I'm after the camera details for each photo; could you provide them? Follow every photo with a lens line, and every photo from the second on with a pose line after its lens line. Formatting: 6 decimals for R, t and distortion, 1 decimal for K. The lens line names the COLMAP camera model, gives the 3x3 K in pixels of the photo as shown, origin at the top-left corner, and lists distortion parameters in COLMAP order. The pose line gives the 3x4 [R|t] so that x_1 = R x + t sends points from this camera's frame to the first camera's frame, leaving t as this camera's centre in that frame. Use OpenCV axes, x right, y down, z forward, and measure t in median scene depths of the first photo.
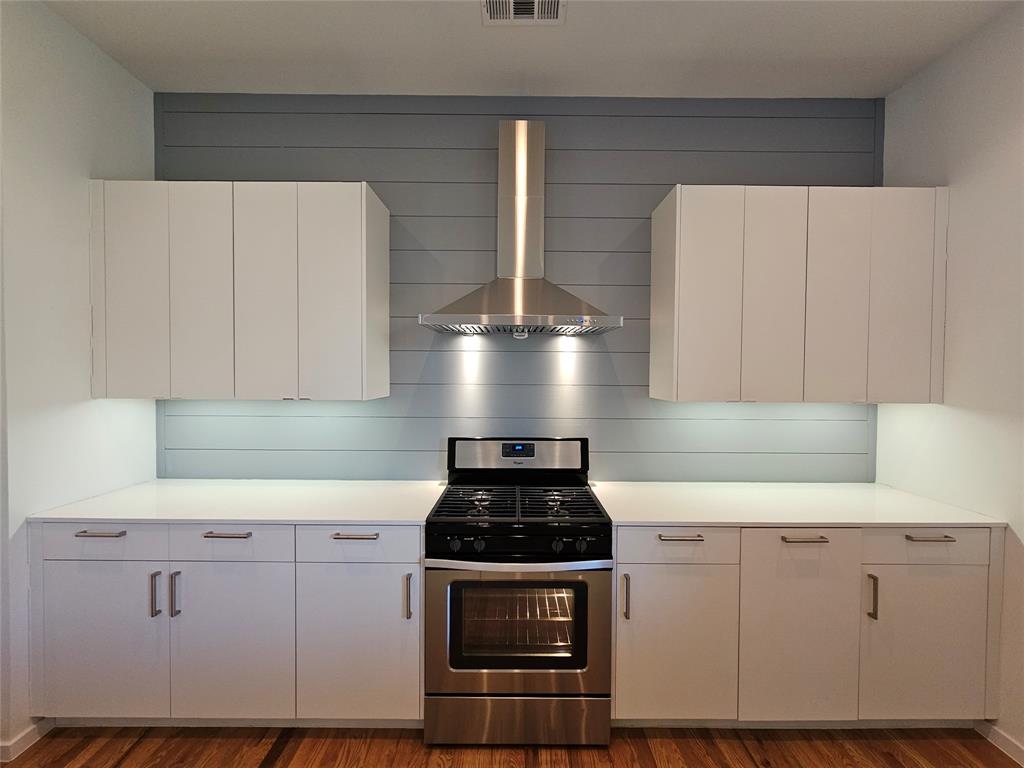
lens RADIAL K [[418.6, 0, 515.4], [0, 418.6, 381.2], [0, 0, 1]] dist [-0.002016, -0.000199]
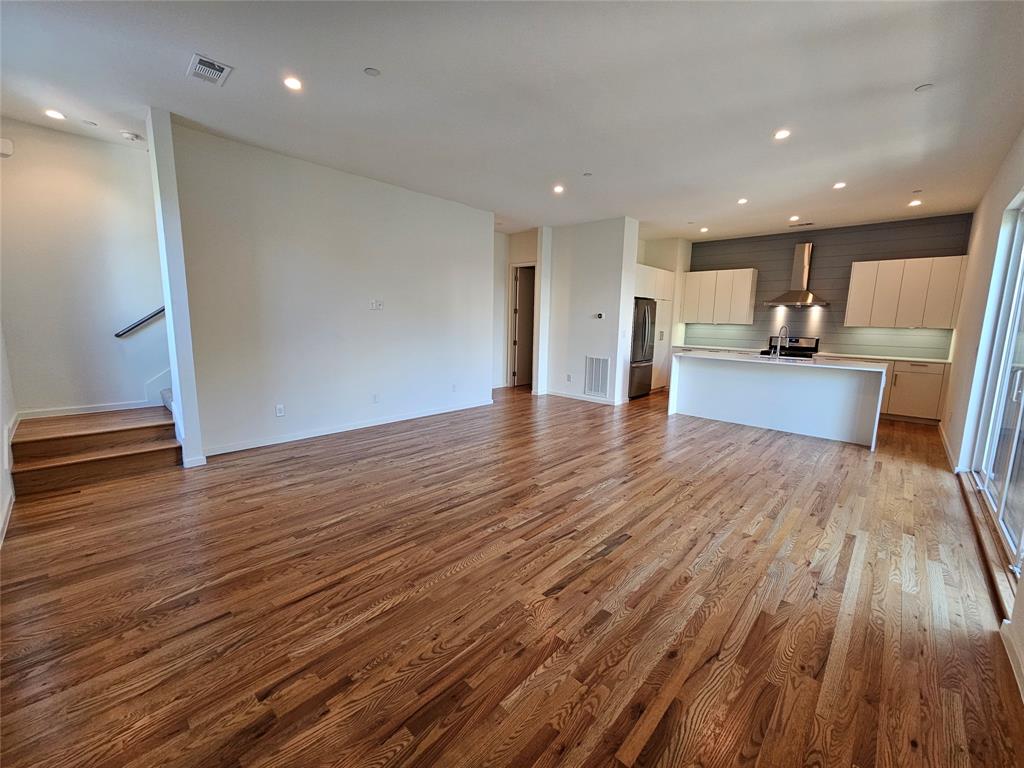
lens RADIAL K [[418.6, 0, 515.4], [0, 418.6, 381.2], [0, 0, 1]] dist [-0.002016, -0.000199]
pose [[0.727125, 0.109817, -0.677665, 0.706260], [-0.030094, 0.991273, 0.128348, 0.123048], [0.685845, -0.072931, 0.724084, -3.037377]]
